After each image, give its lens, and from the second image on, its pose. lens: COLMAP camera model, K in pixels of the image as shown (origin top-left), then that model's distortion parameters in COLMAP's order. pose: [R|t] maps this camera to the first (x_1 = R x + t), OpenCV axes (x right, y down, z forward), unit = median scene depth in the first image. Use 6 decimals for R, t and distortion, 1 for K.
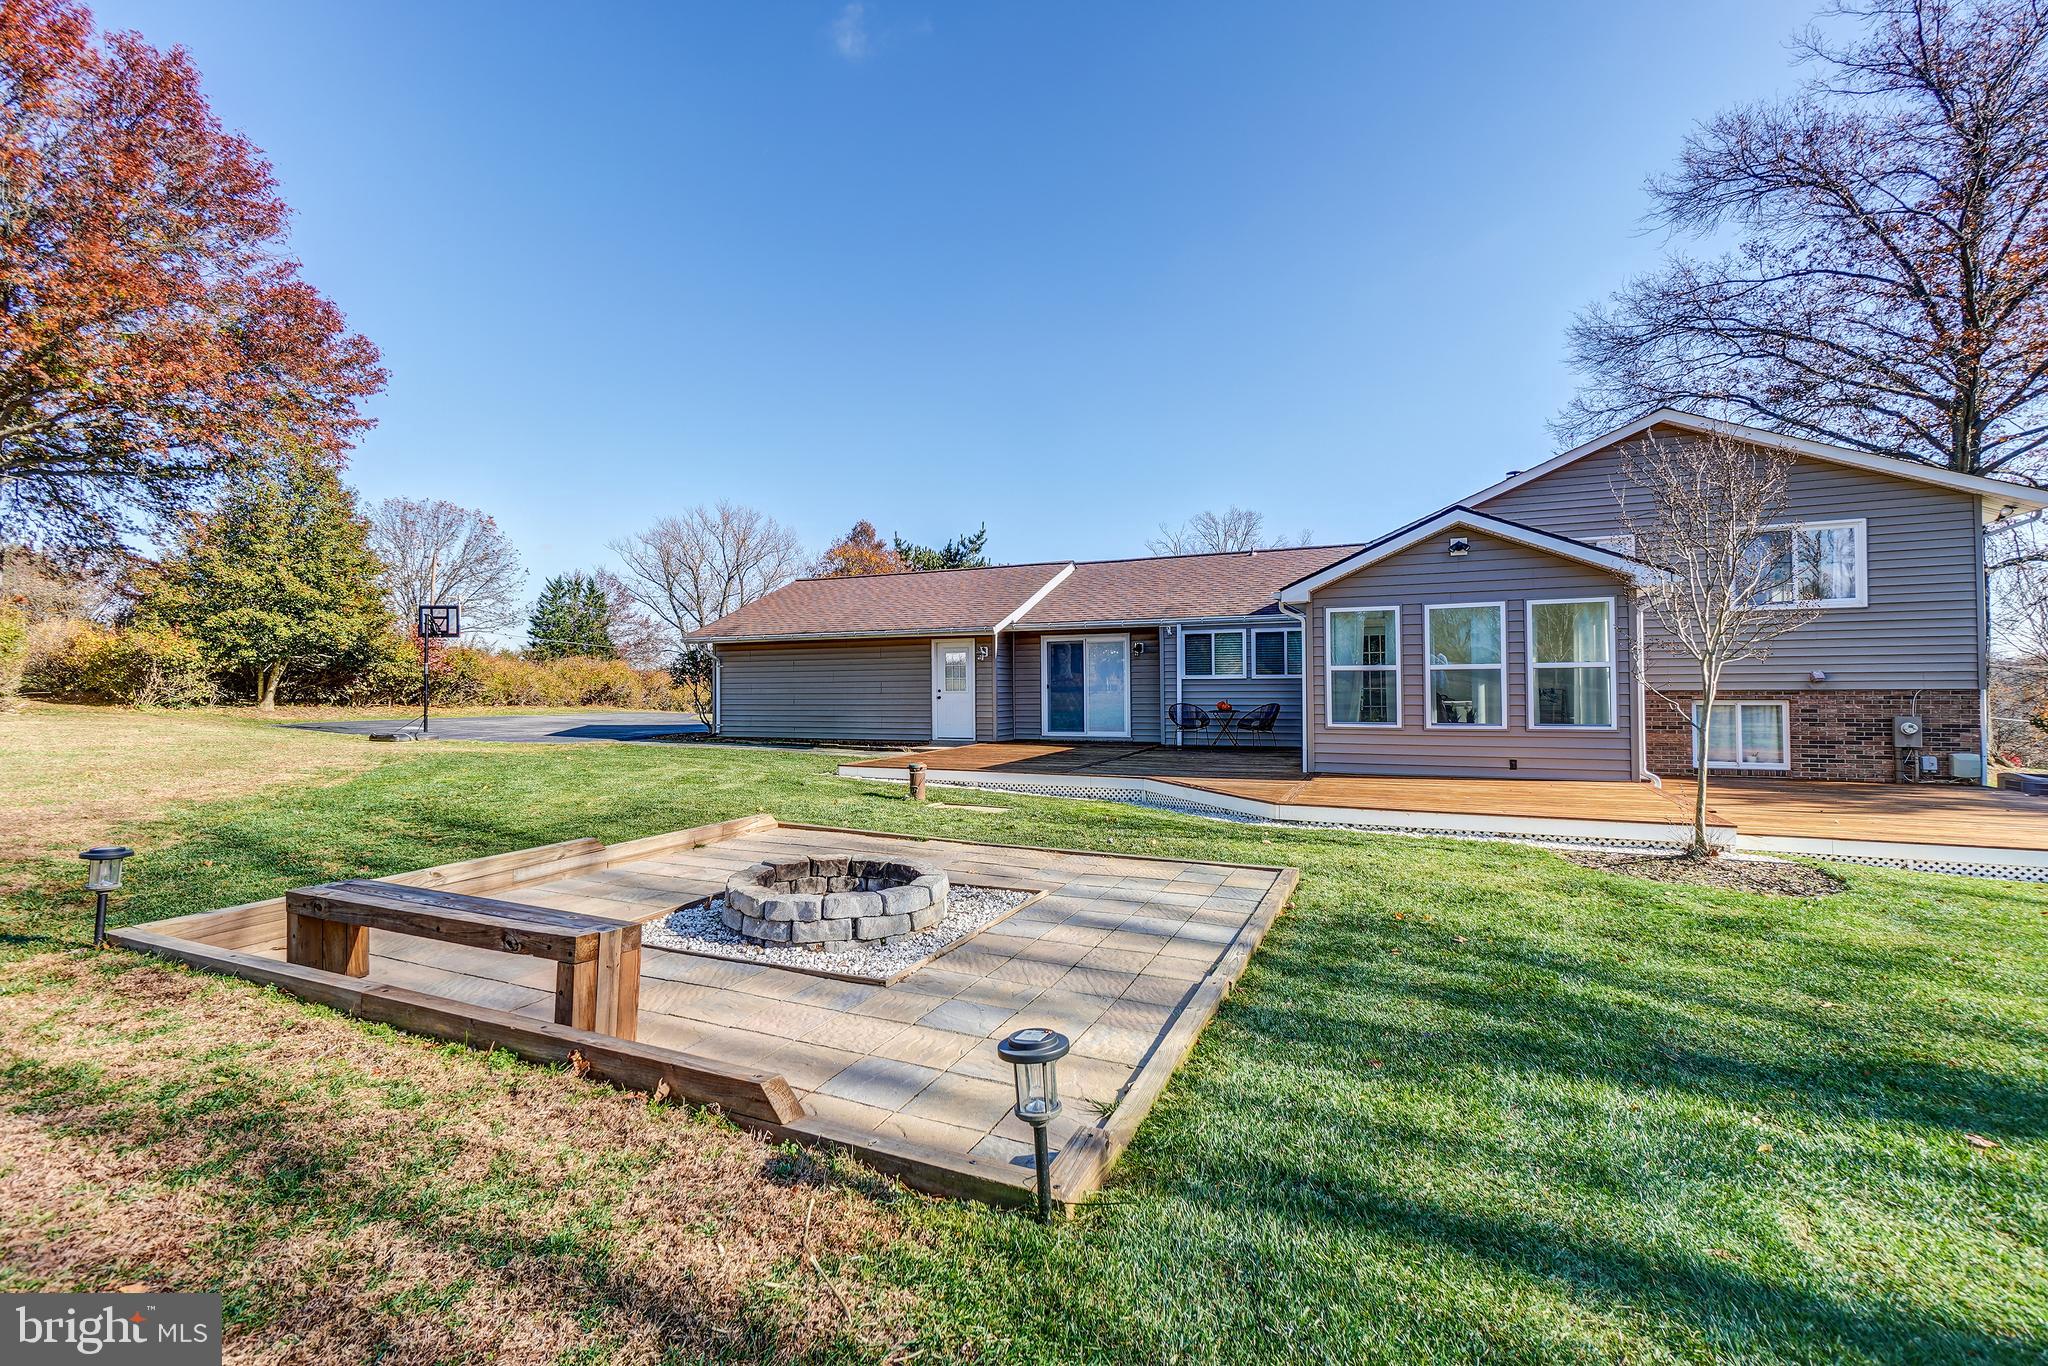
lens RADIAL K [[888.3, 0, 1013.3], [0, 888.3, 675.6], [0, 0, 1]] dist [-0.008927, 0.010600]
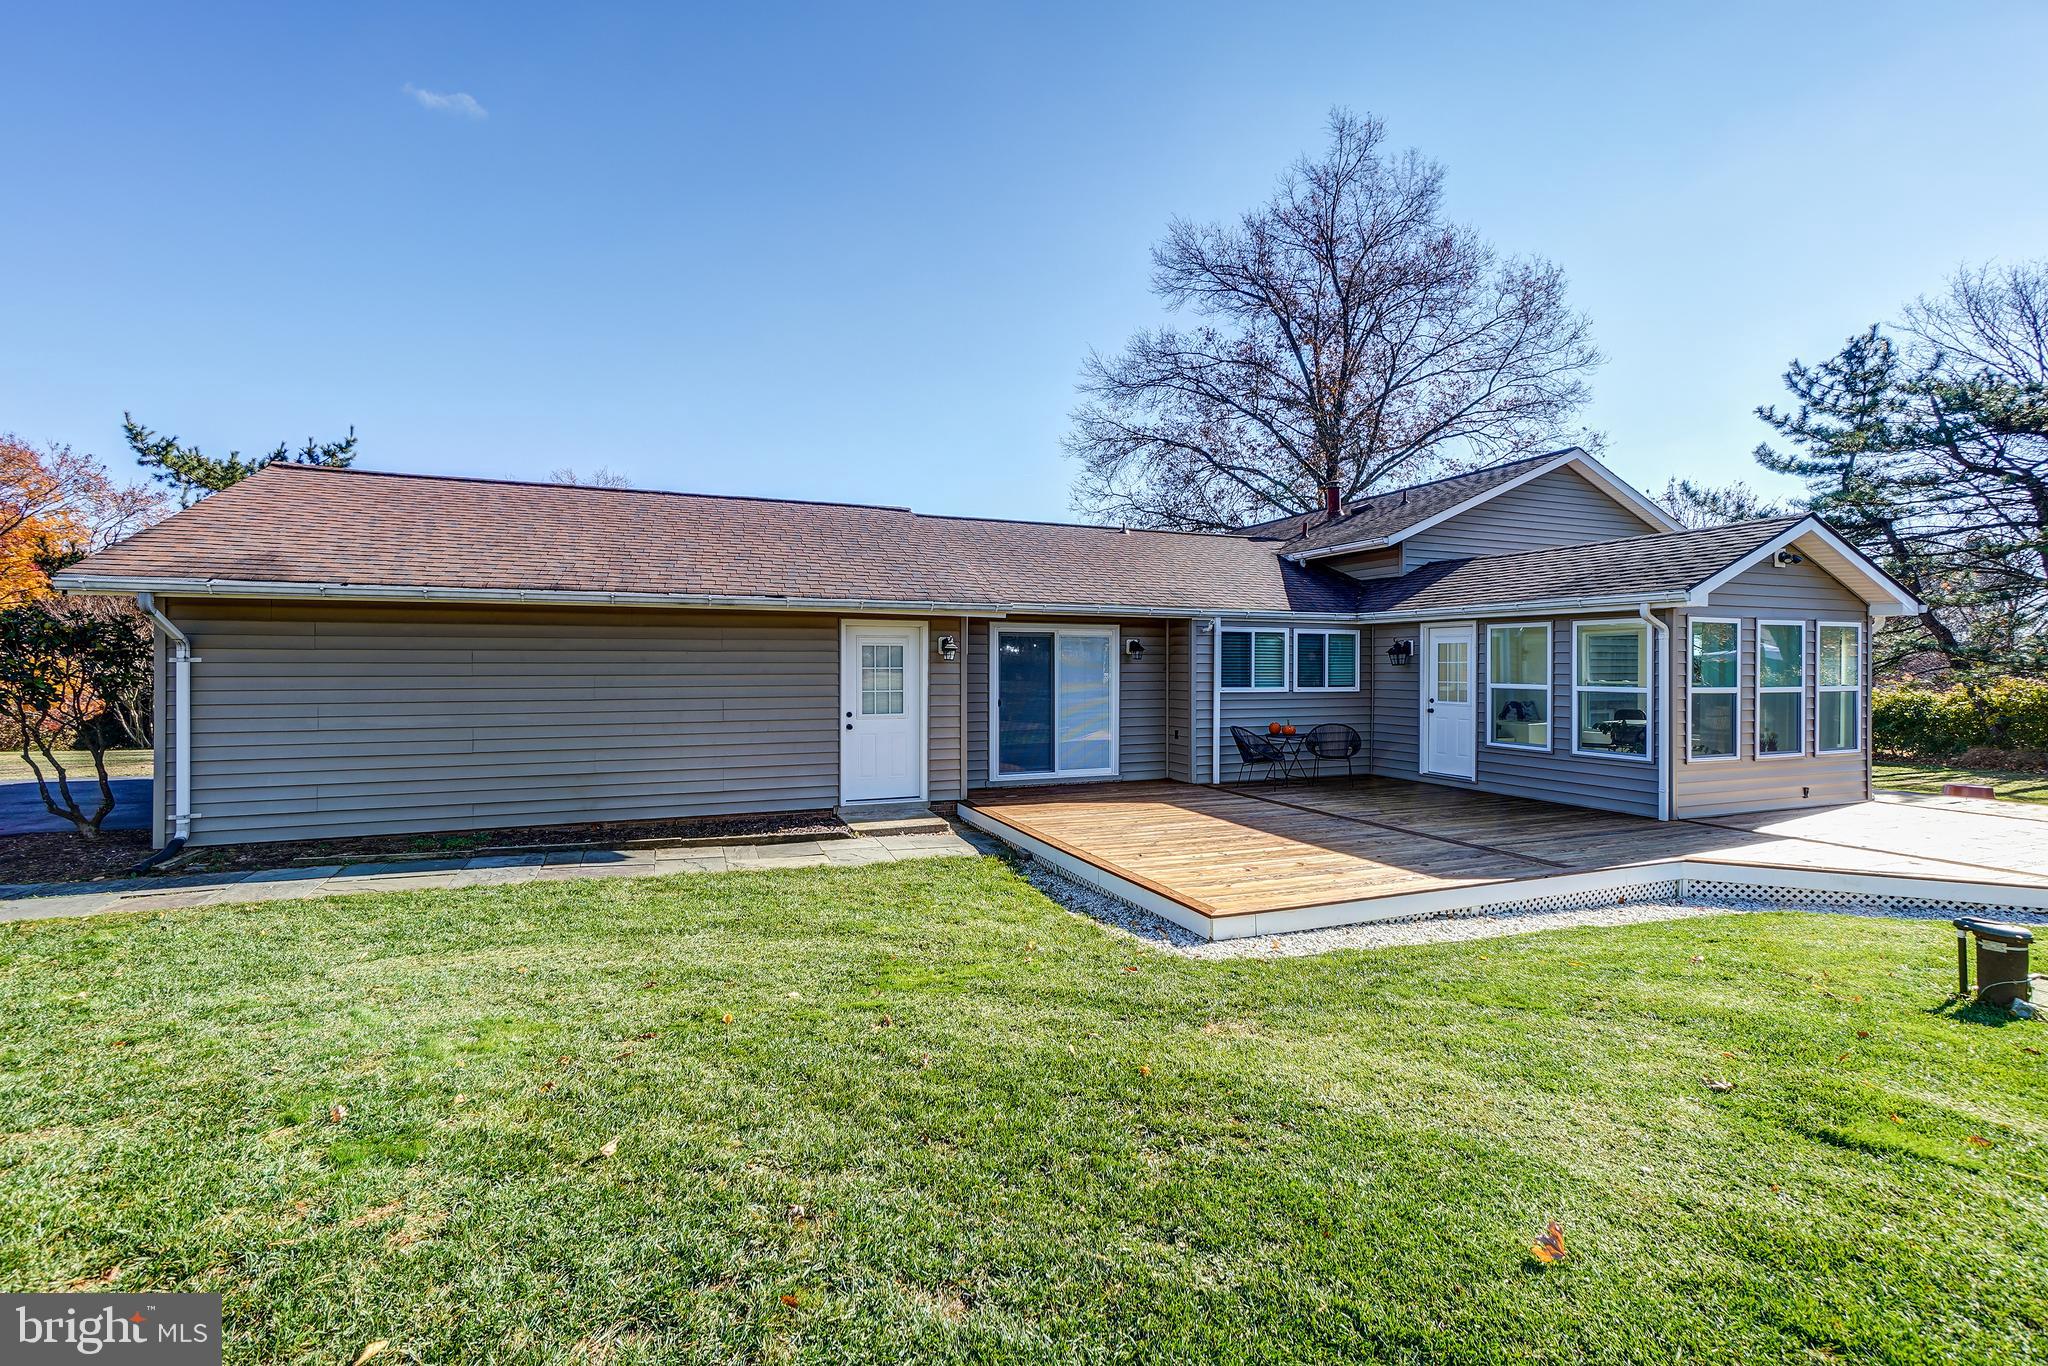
lens RADIAL K [[888.3, 0, 1014.3], [0, 888.3, 672.8], [0, 0, 1]] dist [-0.008927, 0.010600]
pose [[0.691222, 0.007156, 0.722607, -0.405190], [-0.012737, 0.999916, 0.002282, -0.011178], [-0.722530, -0.010781, 0.691255, 0.551668]]
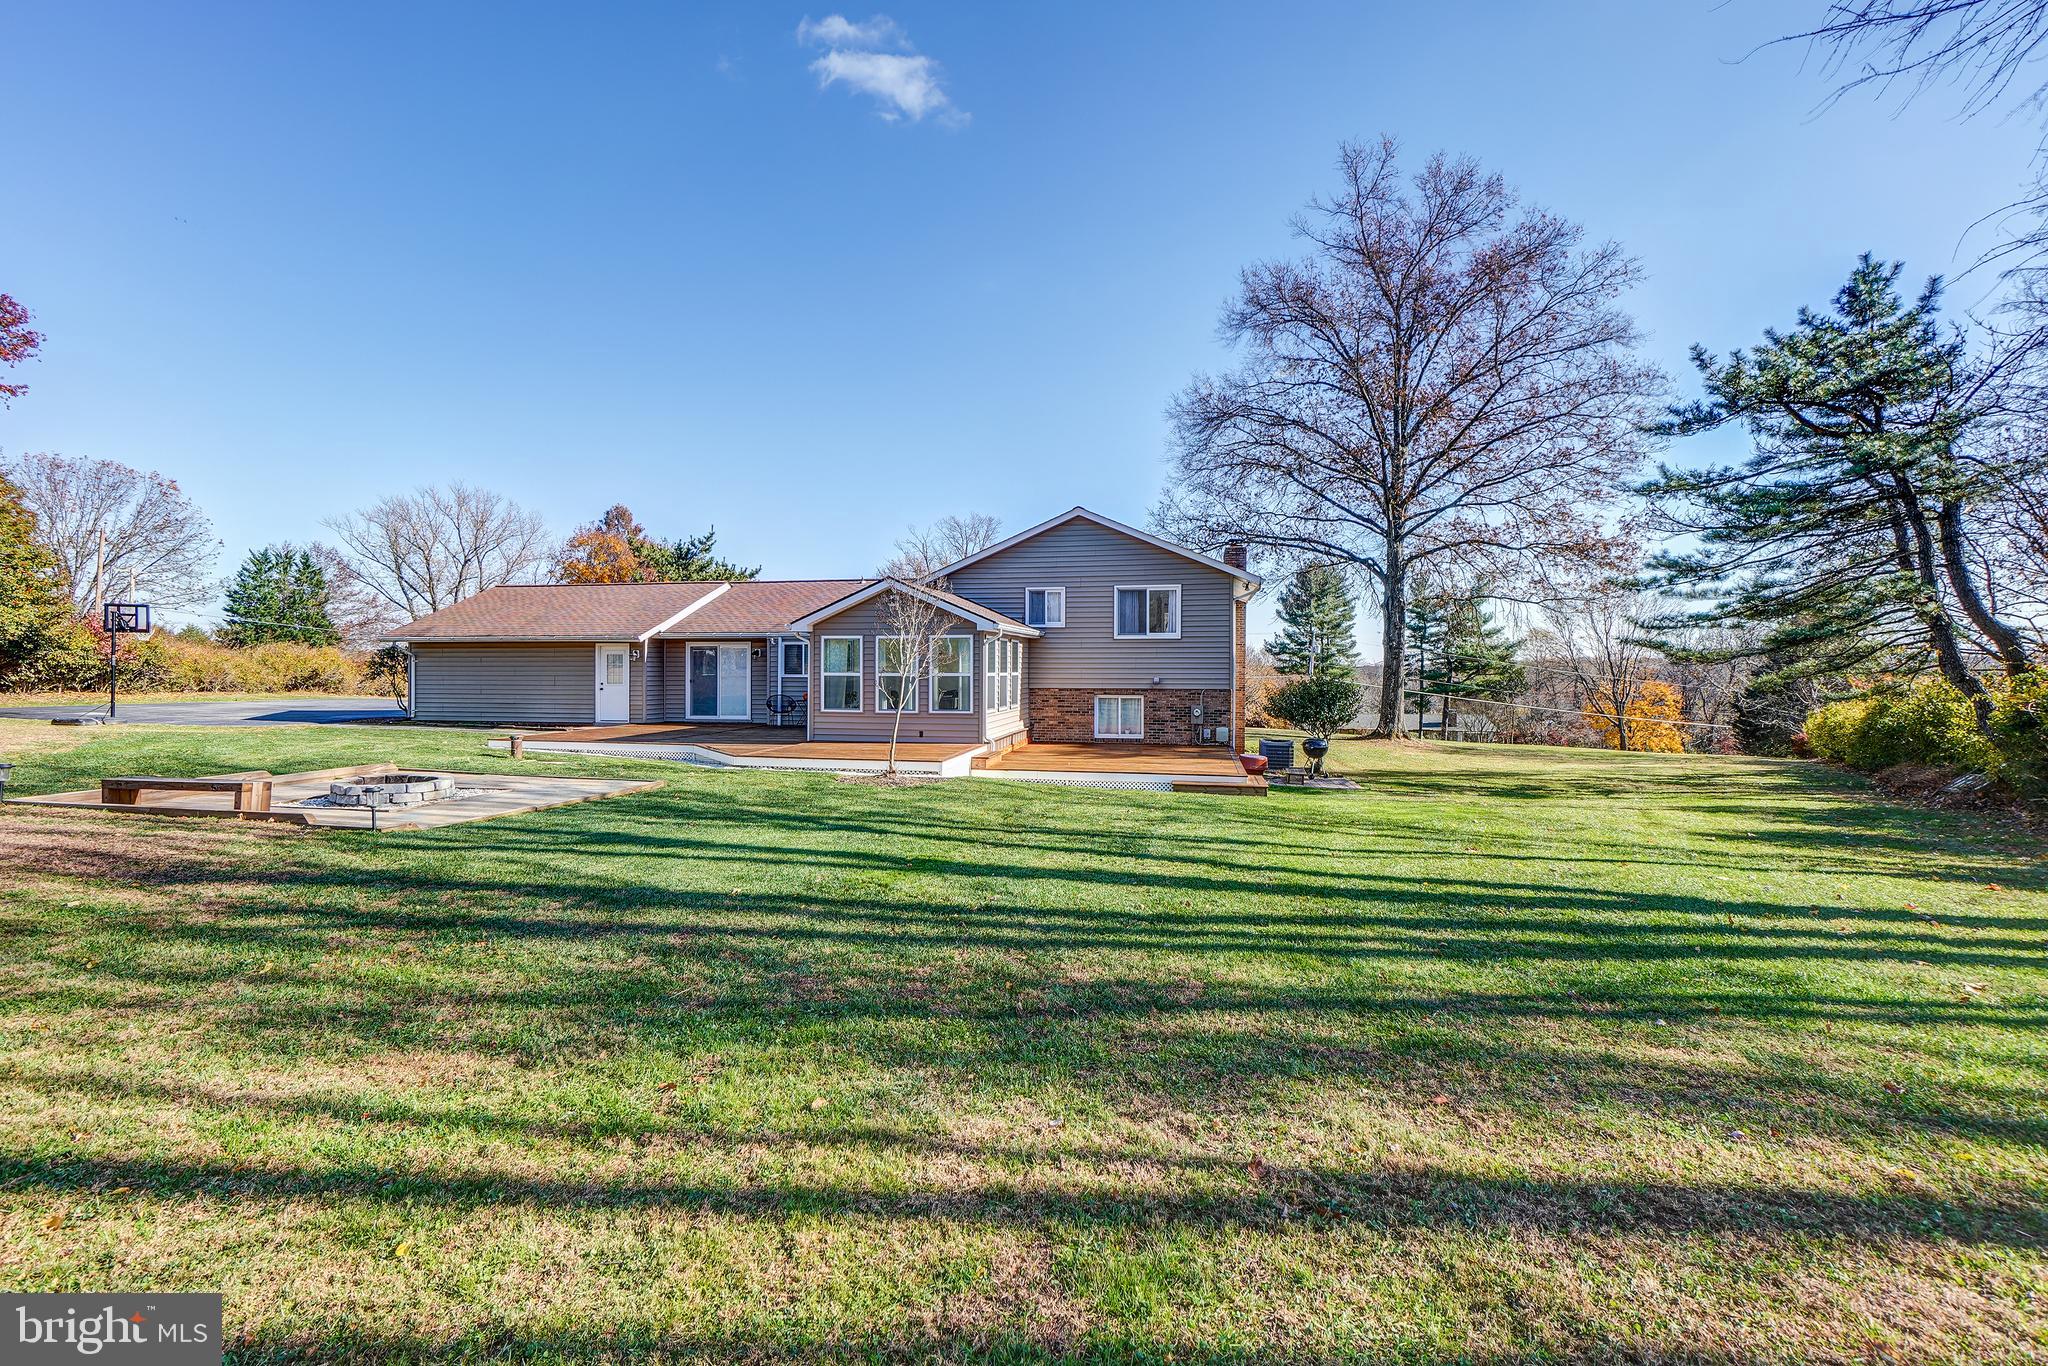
lens RADIAL K [[888.3, 0, 1013.7], [0, 888.3, 680.0], [0, 0, 1]] dist [-0.008927, 0.010600]
pose [[0.974458, 0.007966, 0.224430, 0.206474], [-0.012514, 0.999744, 0.018848, -0.019684], [-0.224222, -0.021175, 0.974308, -0.374173]]
